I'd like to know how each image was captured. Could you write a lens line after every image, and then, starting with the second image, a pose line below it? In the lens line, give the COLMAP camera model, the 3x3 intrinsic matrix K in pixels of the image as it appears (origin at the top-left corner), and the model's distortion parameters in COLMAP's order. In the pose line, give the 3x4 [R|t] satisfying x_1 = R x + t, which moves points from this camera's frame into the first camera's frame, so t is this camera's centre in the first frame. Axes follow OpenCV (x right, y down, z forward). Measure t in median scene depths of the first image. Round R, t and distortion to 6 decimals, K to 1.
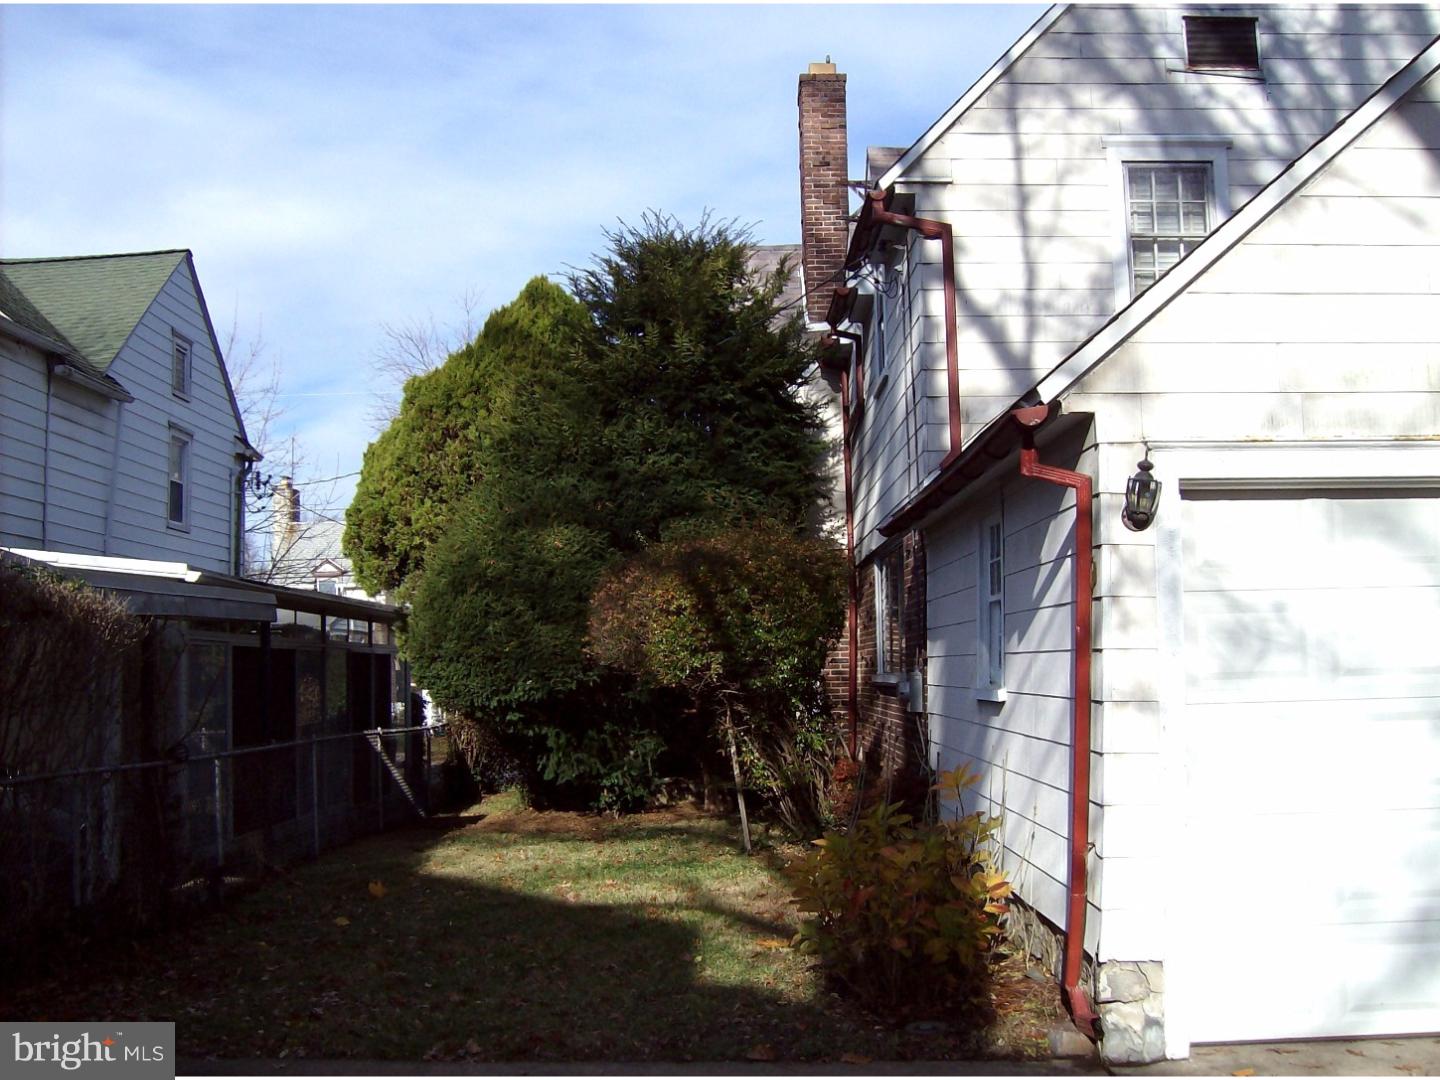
lens RADIAL K [[1607.2, 0, 701.1], [0, 1607.2, 541.9], [0, 0, 1]] dist [-0.219313, 0.212010]
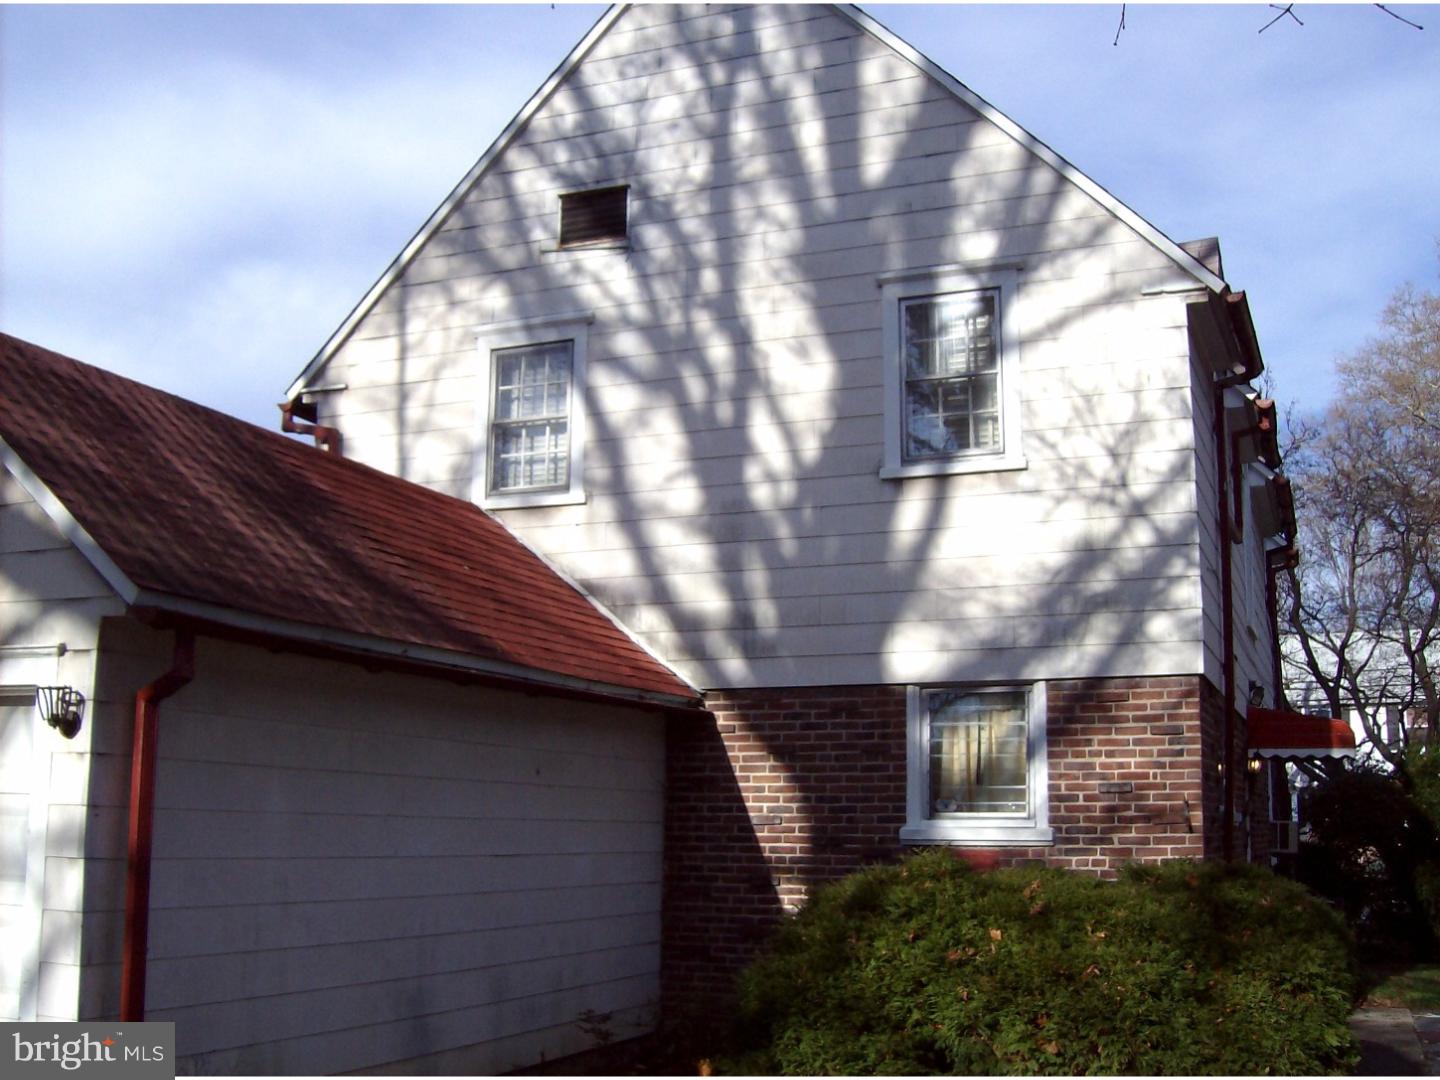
lens RADIAL K [[1594.0, 0, 720.0], [0, 1594.0, 540.0], [0, 0, 1]] dist [-0.200401, 0.116899]
pose [[0.927212, -0.041619, -0.372218, 0.775575], [0.004893, 0.995068, -0.099072, -0.019908], [0.374505, 0.090039, 0.922843, 0.128364]]
